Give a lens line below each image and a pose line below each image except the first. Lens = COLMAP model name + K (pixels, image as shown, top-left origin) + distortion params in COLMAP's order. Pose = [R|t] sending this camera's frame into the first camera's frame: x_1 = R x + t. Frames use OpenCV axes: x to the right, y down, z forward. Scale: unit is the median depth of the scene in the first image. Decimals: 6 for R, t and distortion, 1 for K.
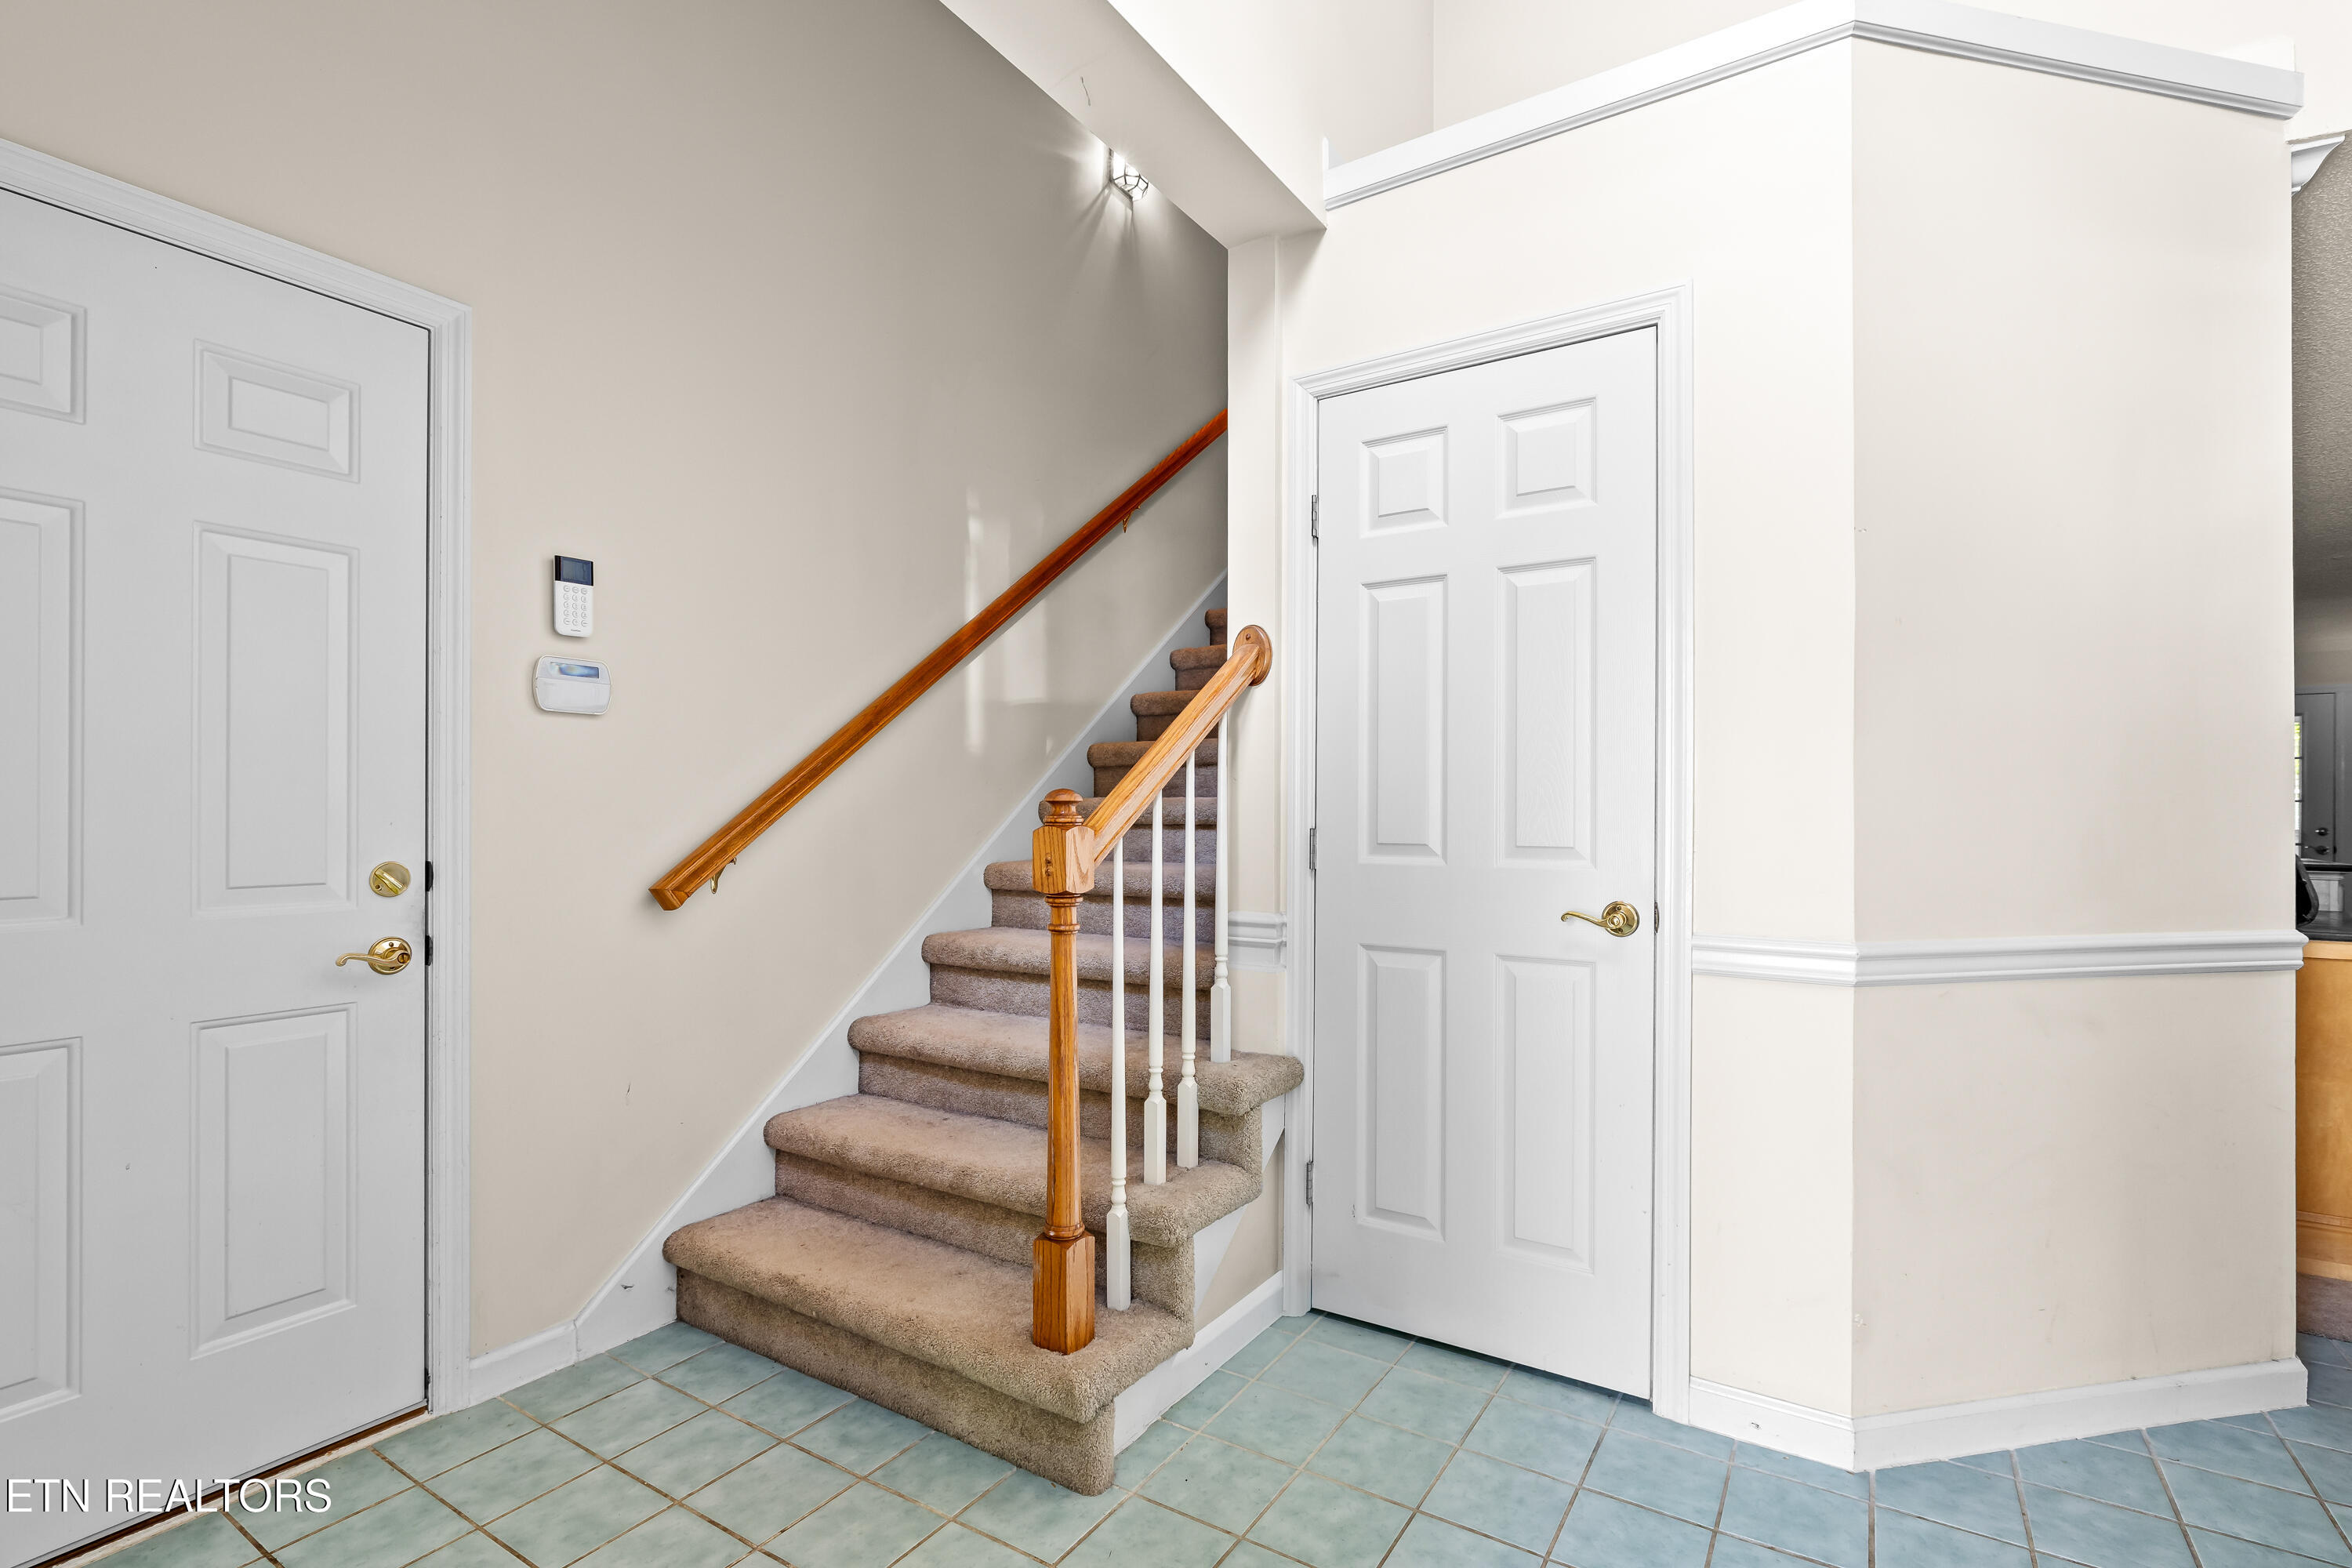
lens RADIAL K [[1093.4, 0, 1171.2], [0, 1093.4, 808.2], [0, 0, 1]] dist [-0.002537, -0.000026]
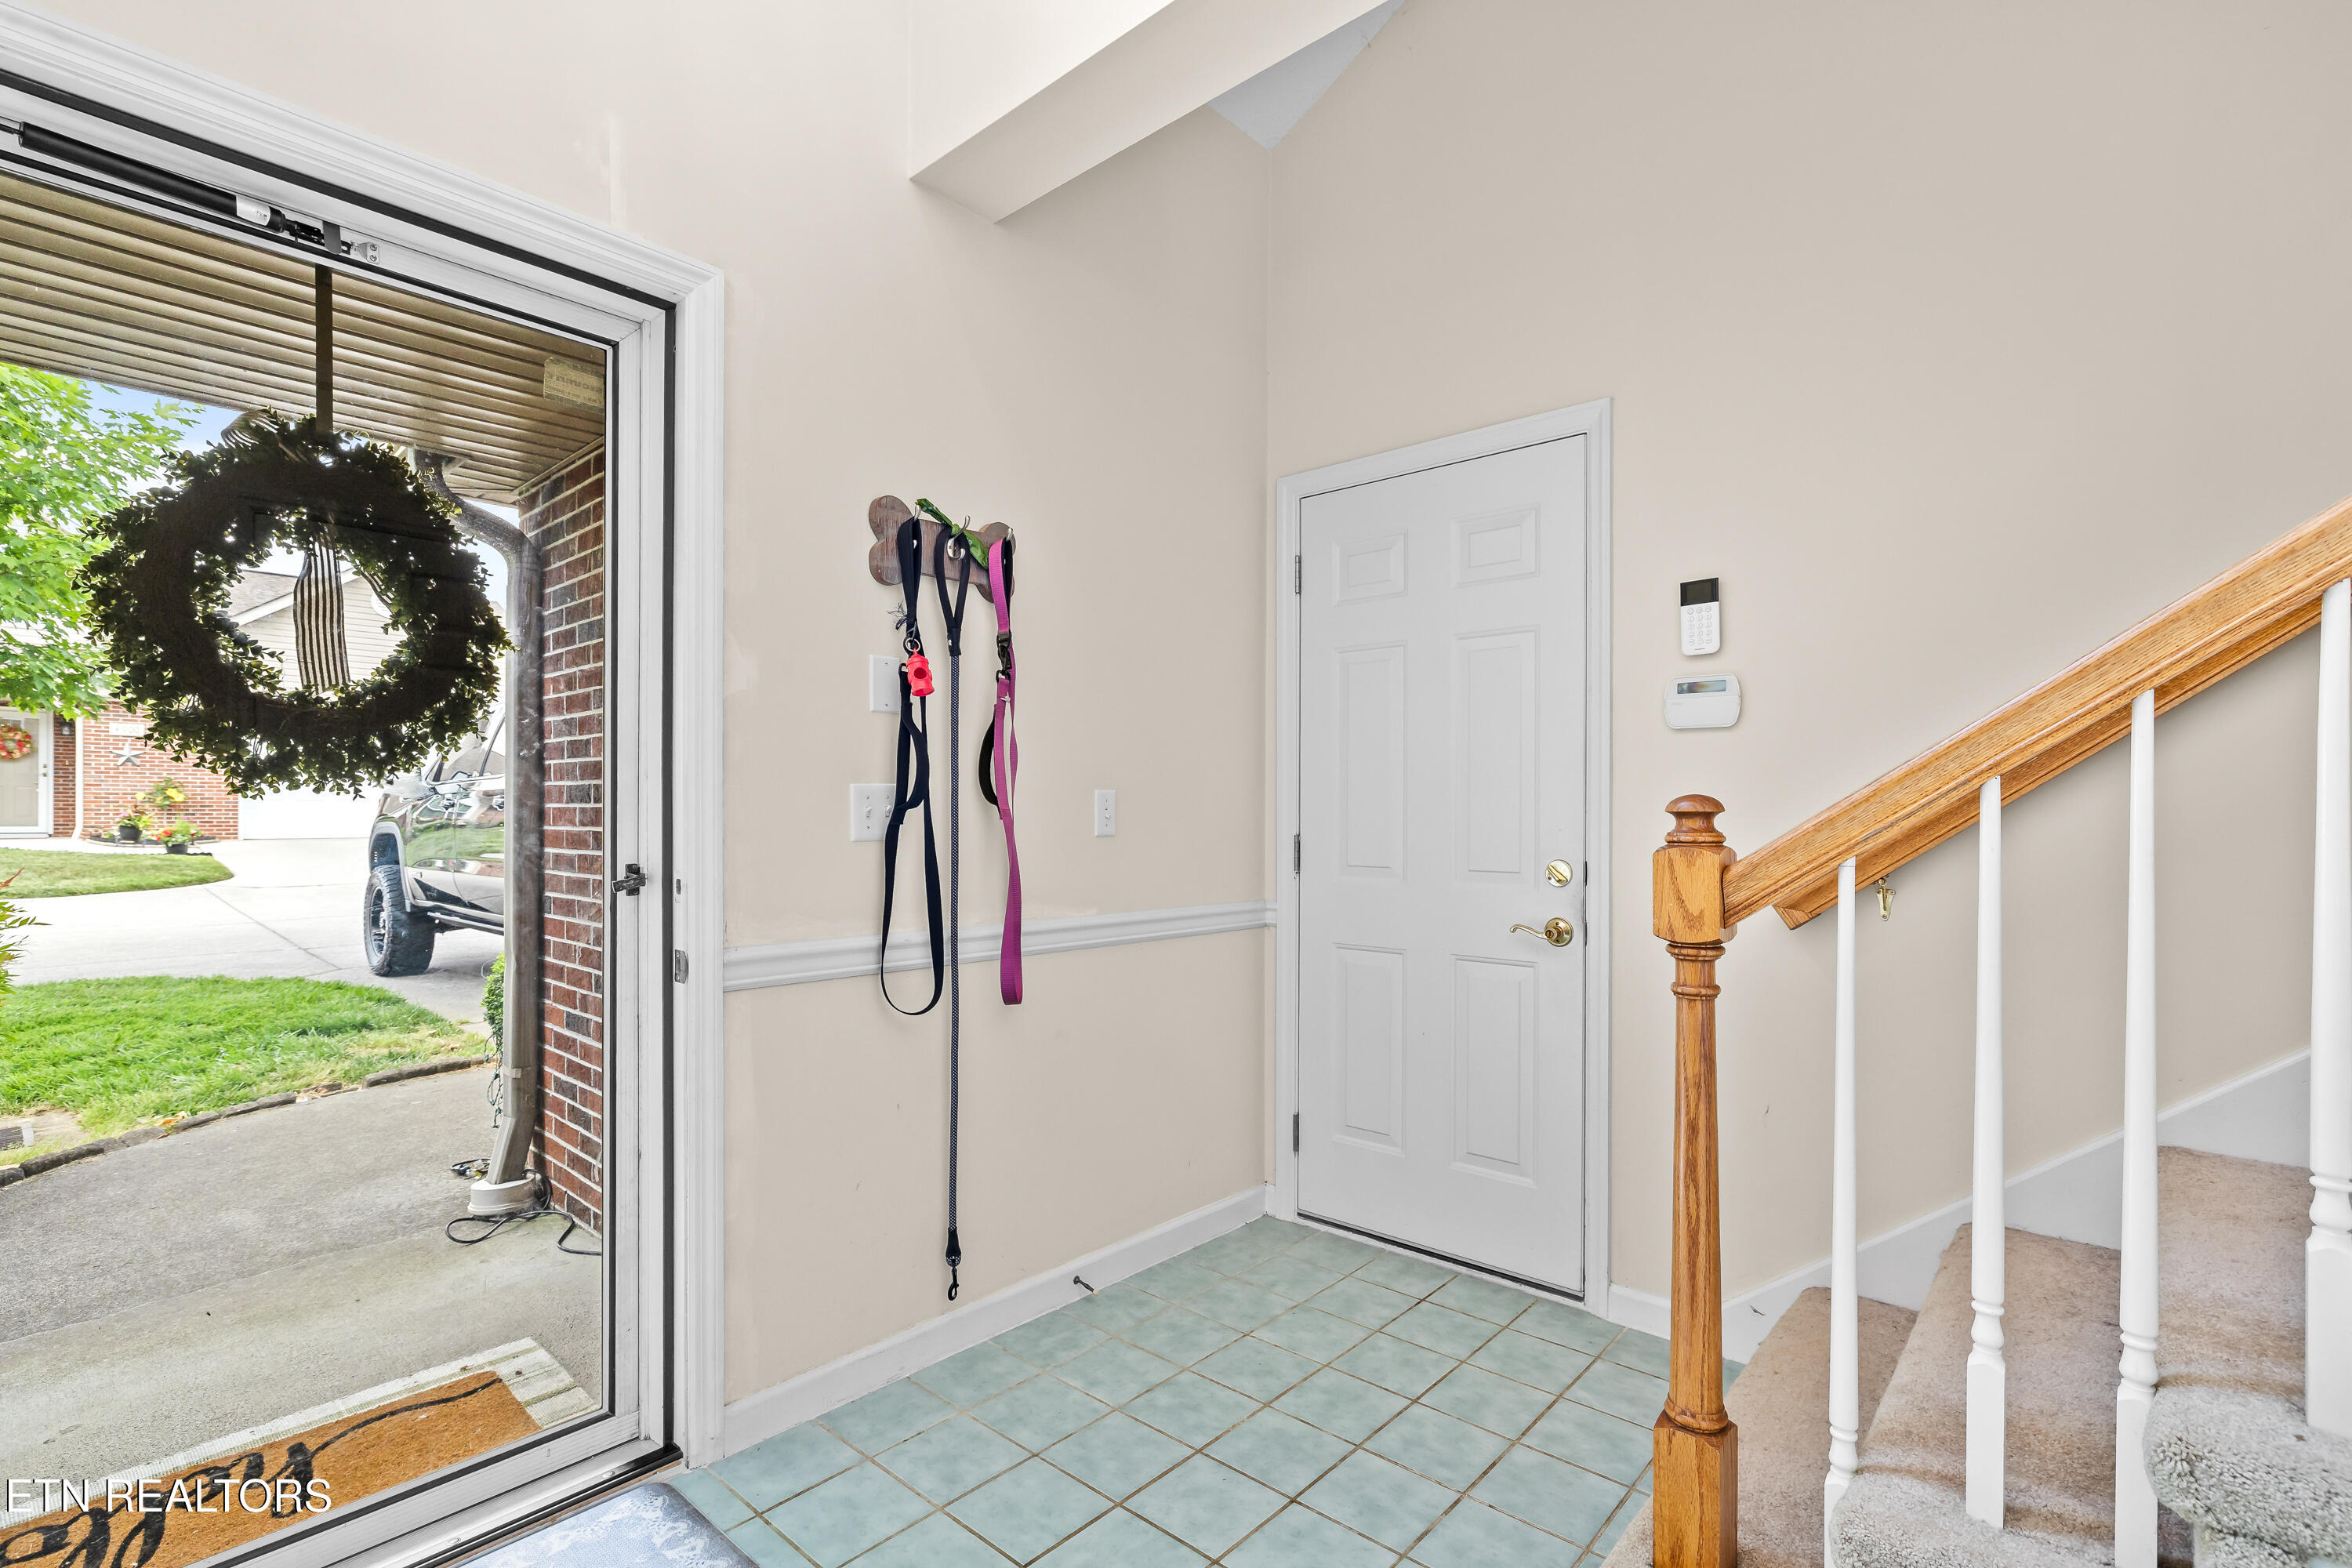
lens RADIAL K [[1093.4, 0, 1171.2], [0, 1093.4, 808.2], [0, 0, 1]] dist [-0.002537, -0.000026]
pose [[-0.159880, -0.005181, -0.987123, 0.653354], [-0.000636, 0.999987, -0.005145, -0.004581], [0.987136, -0.000195, -0.159881, 0.766824]]
